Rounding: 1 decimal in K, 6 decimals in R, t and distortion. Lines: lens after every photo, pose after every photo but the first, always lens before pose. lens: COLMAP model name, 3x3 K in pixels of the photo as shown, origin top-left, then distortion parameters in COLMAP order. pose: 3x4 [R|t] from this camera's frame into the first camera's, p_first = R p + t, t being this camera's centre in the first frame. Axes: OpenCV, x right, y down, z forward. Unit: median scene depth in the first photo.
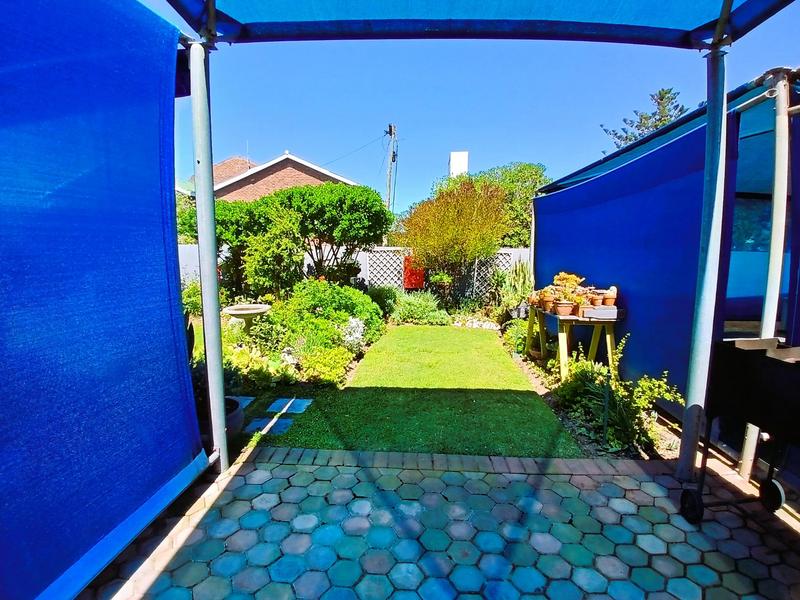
lens RADIAL K [[406.6, 0, 401.4], [0, 406.6, 308.1], [0, 0, 1]] dist [0.002255, -0.046417]
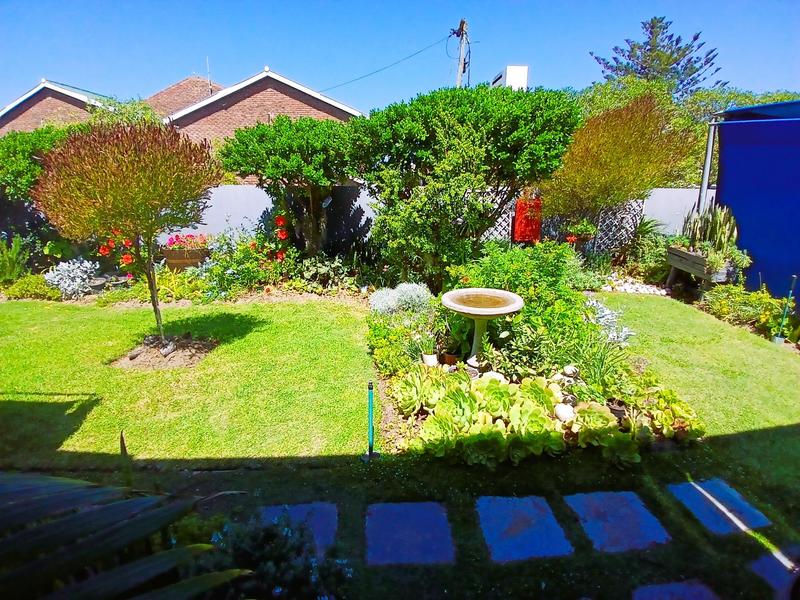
lens RADIAL K [[406.6, 0, 401.4], [0, 406.6, 308.1], [0, 0, 1]] dist [0.002255, -0.046417]
pose [[0.992014, -0.042393, 0.118788, -0.159905], [0.025435, 0.989712, 0.140794, -0.019732], [-0.123535, -0.136648, 0.982887, 0.130266]]
